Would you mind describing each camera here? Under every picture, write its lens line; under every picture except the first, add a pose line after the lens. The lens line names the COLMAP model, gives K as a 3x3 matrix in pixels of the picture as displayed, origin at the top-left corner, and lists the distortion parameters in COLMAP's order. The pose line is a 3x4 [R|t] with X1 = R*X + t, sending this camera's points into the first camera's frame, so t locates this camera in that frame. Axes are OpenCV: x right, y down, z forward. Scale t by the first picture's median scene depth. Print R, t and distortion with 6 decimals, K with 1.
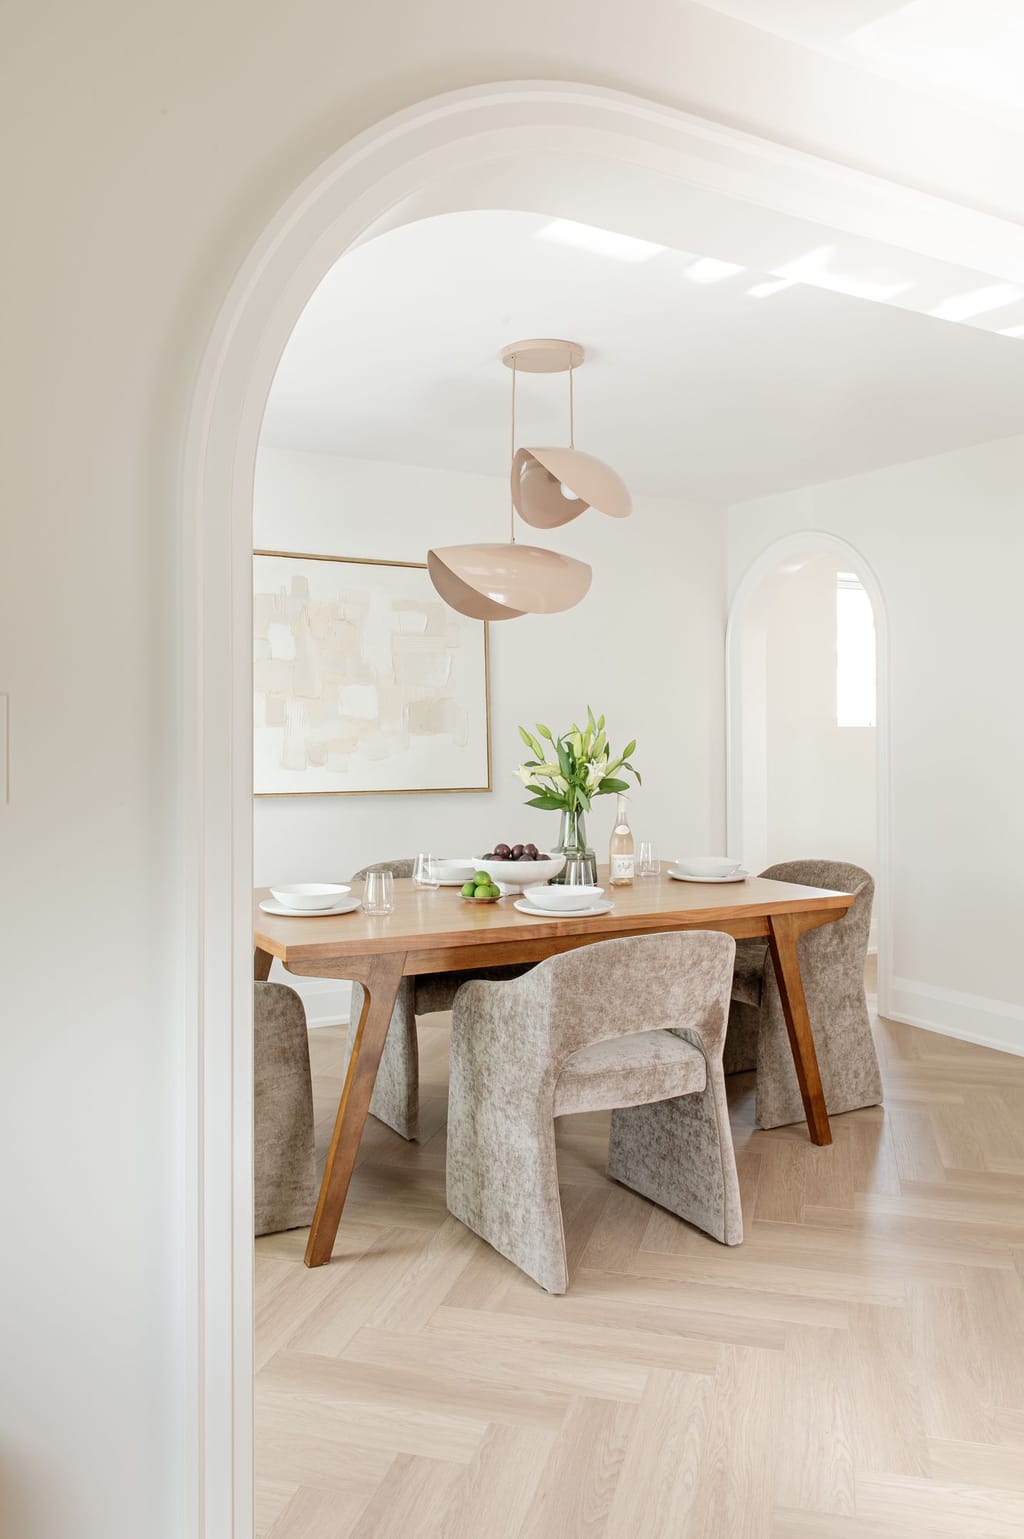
lens RADIAL K [[1237.1, 0, 512.0], [0, 1237.1, 769.5], [0, 0, 1]] dist [-0.008062, -0.006667]
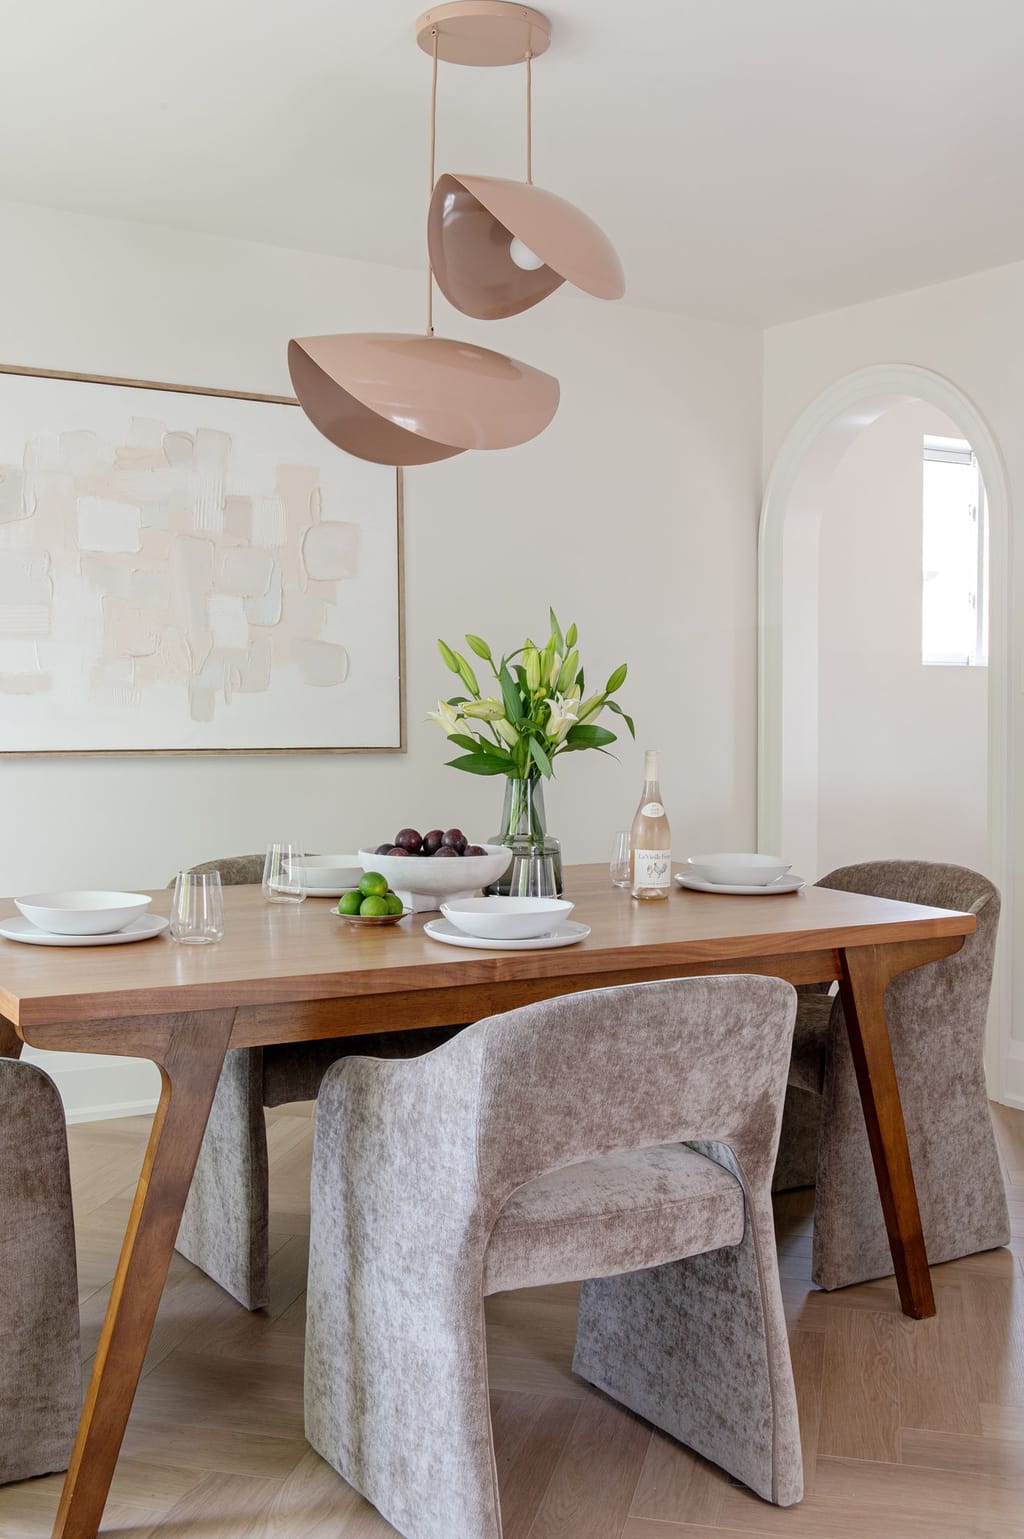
lens RADIAL K [[1784.2, 0, 512.0], [0, 1784.2, 769.5], [0, 0, 1]] dist [-0.015060, -0.010376]
pose [[0.999120, 0.009383, 0.040875, 0.008761], [-0.010225, 0.999739, 0.020430, 0.015448], [-0.040672, -0.020830, 0.998955, 0.147595]]
